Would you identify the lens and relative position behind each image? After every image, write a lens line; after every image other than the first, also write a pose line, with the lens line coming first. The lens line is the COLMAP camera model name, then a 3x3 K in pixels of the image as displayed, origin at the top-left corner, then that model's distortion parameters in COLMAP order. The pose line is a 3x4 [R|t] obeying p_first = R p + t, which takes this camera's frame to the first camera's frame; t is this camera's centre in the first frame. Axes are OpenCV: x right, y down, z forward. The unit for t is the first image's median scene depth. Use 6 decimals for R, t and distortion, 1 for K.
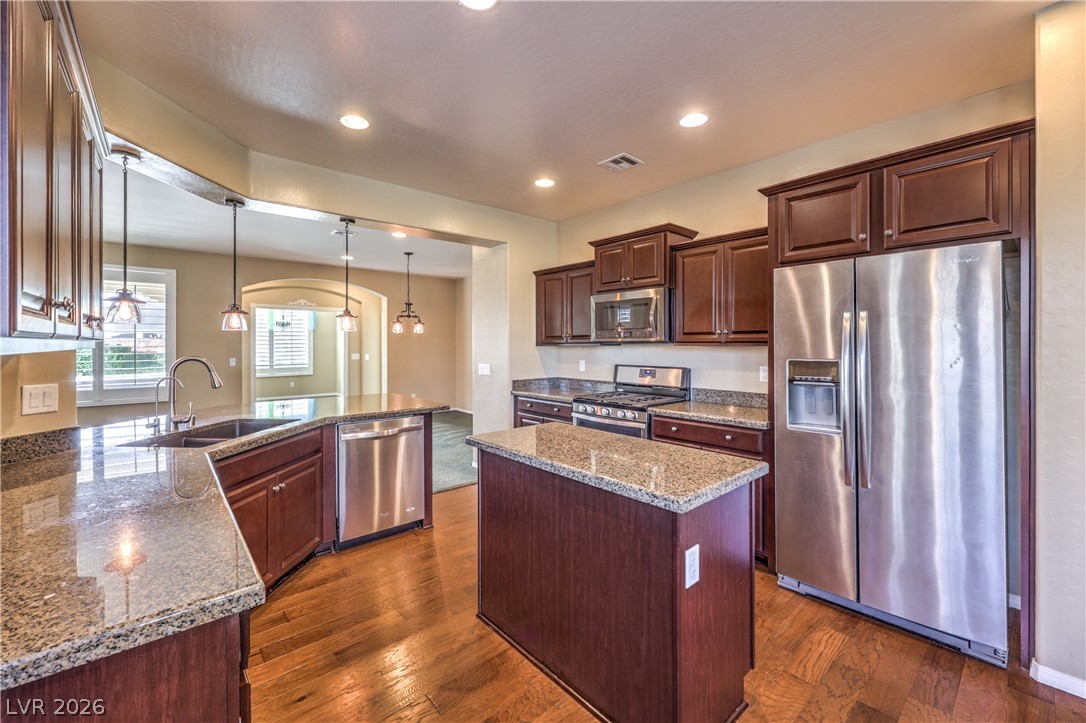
lens RADIAL K [[440.0, 0, 544.6], [0, 440.0, 345.7], [0, 0, 1]] dist [-0.004038, 0.000598]
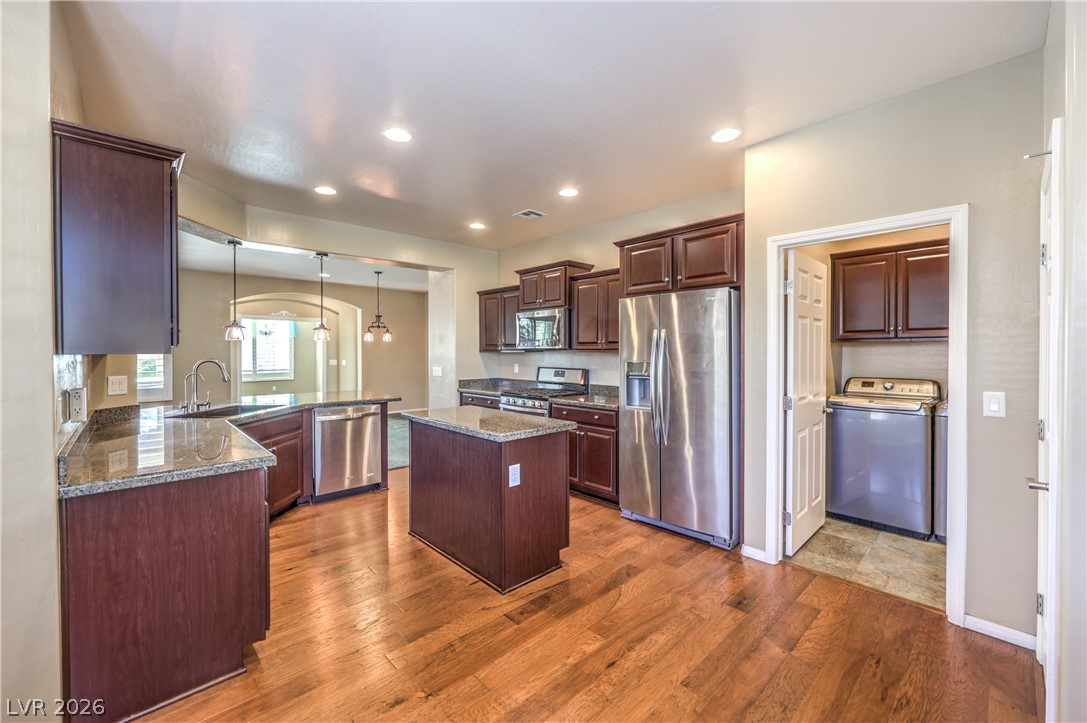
lens RADIAL K [[440.4, 0, 543.8], [0, 440.4, 356.0], [0, 0, 1]] dist [-0.004038, 0.000598]
pose [[0.999456, 0.000862, 0.032976, 0.170239], [-0.001085, 0.999977, 0.006745, 0.003275], [-0.032970, -0.006777, 0.999433, -0.334958]]
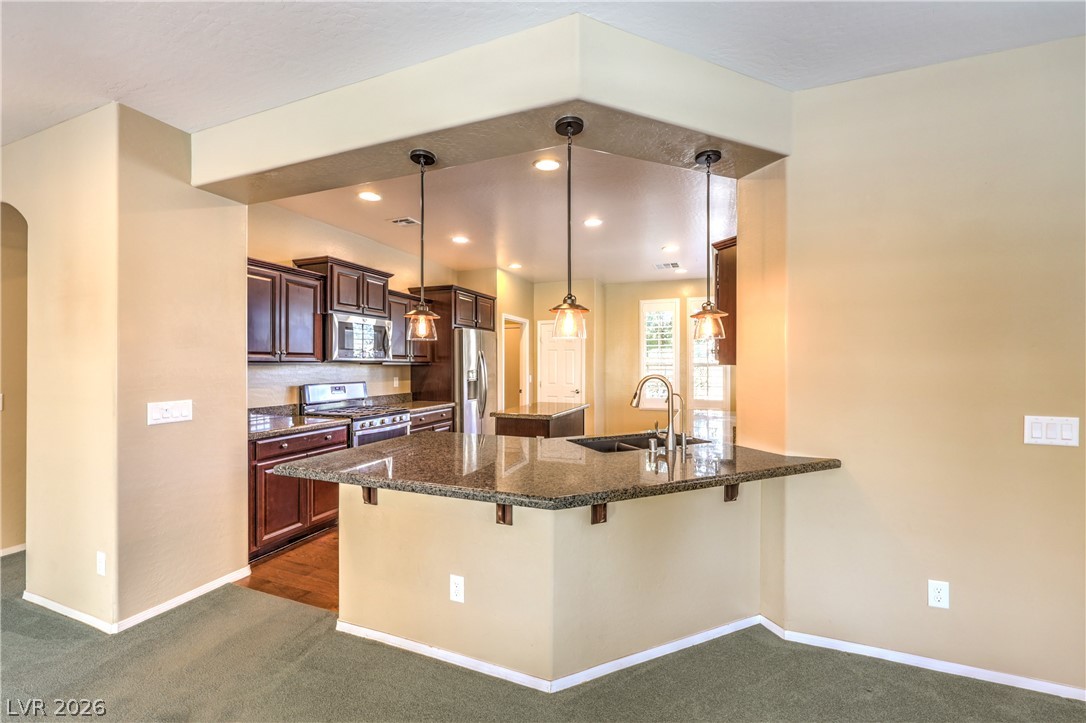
lens RADIAL K [[440.0, 0, 539.2], [0, 440.0, 363.0], [0, 0, 1]] dist [-0.004038, 0.000598]
pose [[-0.450167, 0.003139, 0.892939, -1.139264], [0.004240, 0.999990, -0.001378, -0.000556], [-0.892934, 0.003166, -0.450176, 1.222199]]
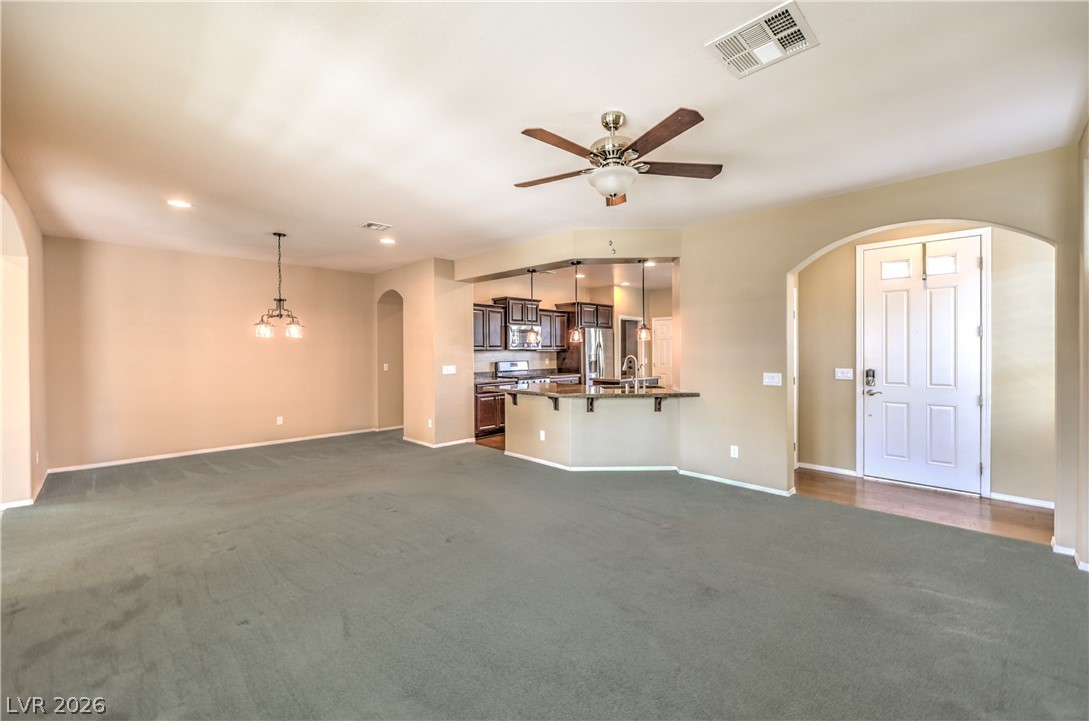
lens RADIAL K [[441.2, 0, 544.9], [0, 441.2, 359.0], [0, 0, 1]] dist [-0.004038, 0.000598]
pose [[-0.053645, -0.019353, 0.998373, -2.152146], [0.009859, 0.999753, 0.019910, -0.004014], [-0.998511, 0.010911, -0.053441, 1.126892]]
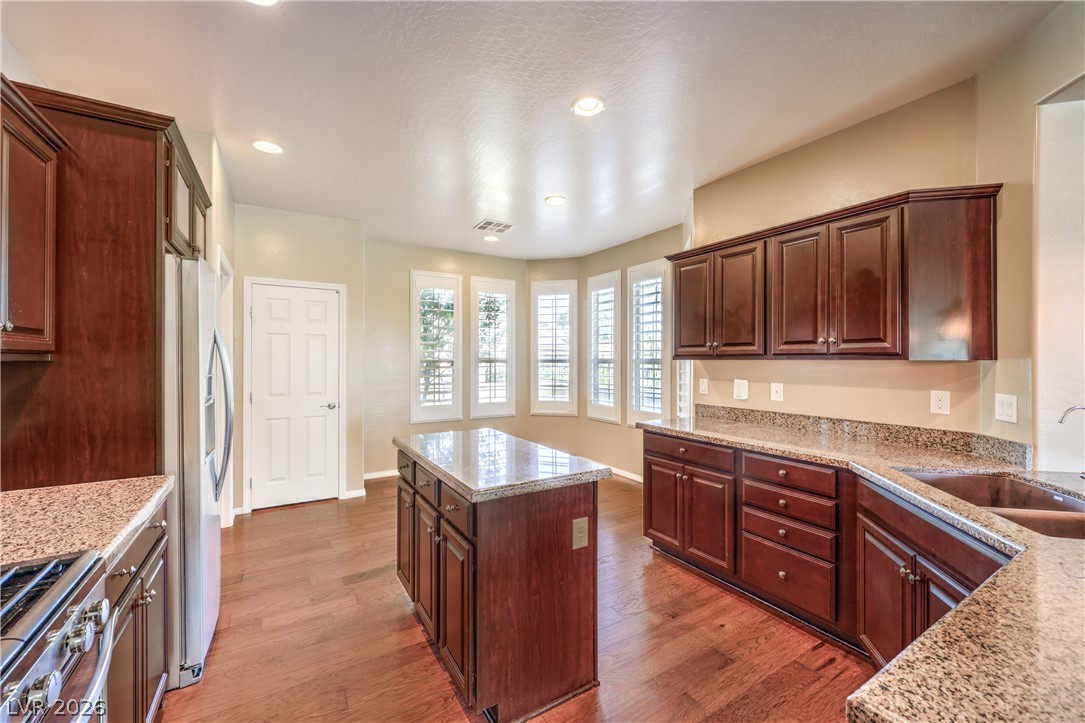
lens RADIAL K [[439.6, 0, 541.3], [0, 439.6, 361.1], [0, 0, 1]] dist [-0.004038, 0.000598]
pose [[-0.984014, 0.000264, 0.178091, -0.127683], [0.001421, 0.999979, 0.006366, -0.000427], [-0.178085, 0.006517, -0.983993, 1.229415]]
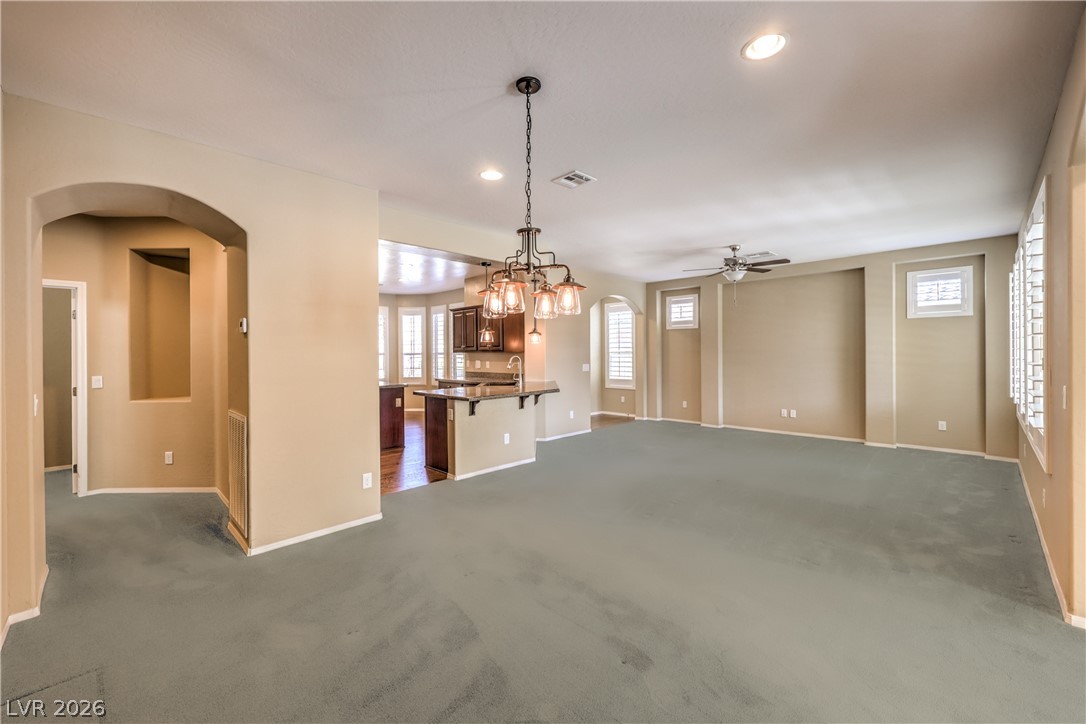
lens RADIAL K [[440.0, 0, 536.5], [0, 440.0, 359.4], [0, 0, 1]] dist [-0.004038, 0.000598]
pose [[-0.998686, 0.009635, -0.050327, -0.578637], [0.008655, 0.999769, 0.019660, -0.004016], [0.050505, 0.019198, -0.998539, 2.611198]]
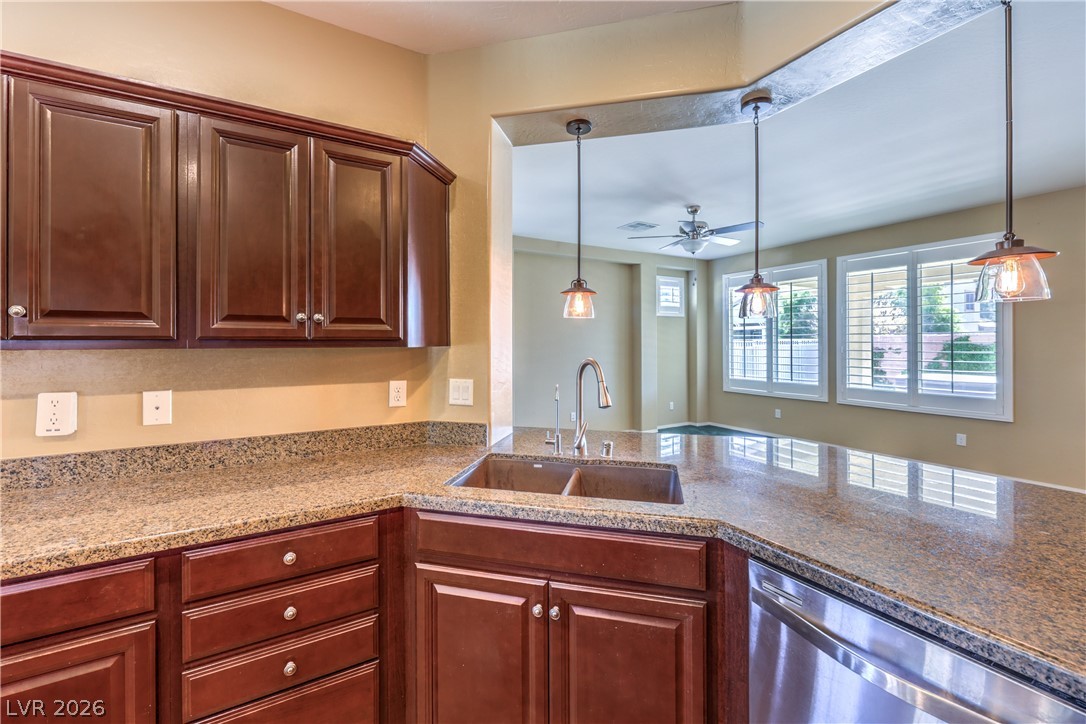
lens RADIAL K [[440.0, 0, 540.6], [0, 440.0, 341.6], [0, 0, 1]] dist [-0.004038, 0.000598]
pose [[-0.196470, -0.000063, -0.980510, -0.056037], [0.002620, 0.999996, -0.000590, -0.002438], [0.980506, -0.002685, -0.196469, 0.775905]]
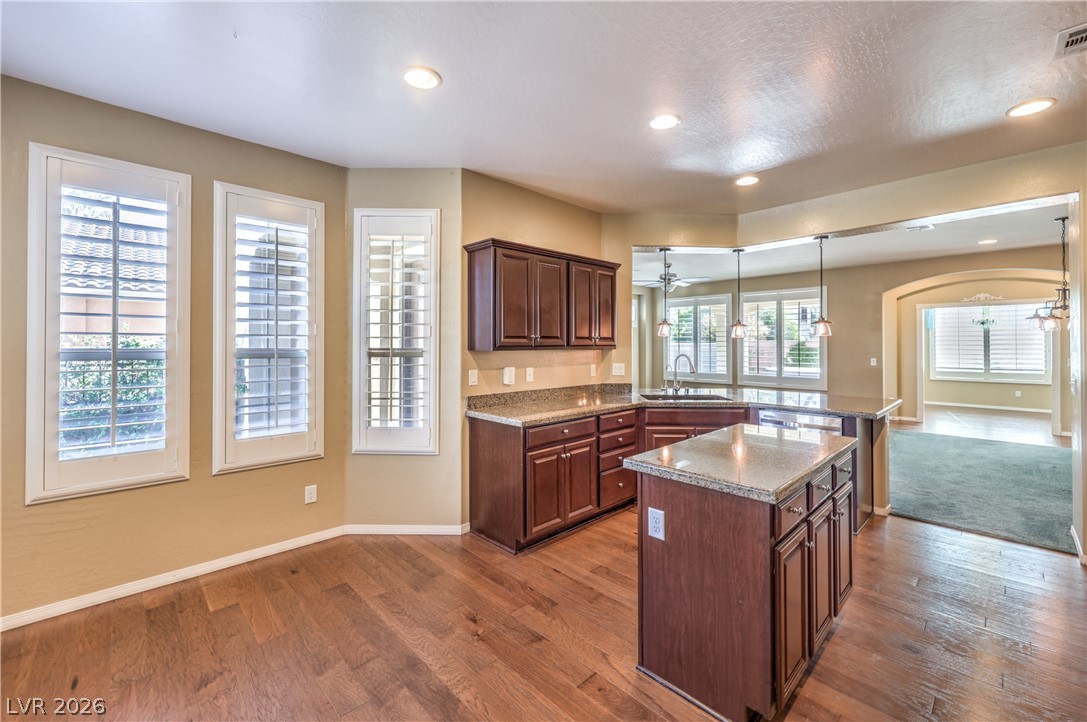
lens RADIAL K [[440.4, 0, 542.5], [0, 440.4, 340.5], [0, 0, 1]] dist [-0.004038, 0.000598]
pose [[0.041540, -0.006178, -0.999118, 0.699474], [-0.003043, 0.999975, -0.006309, -0.012716], [0.999132, 0.003302, 0.041520, 0.261224]]
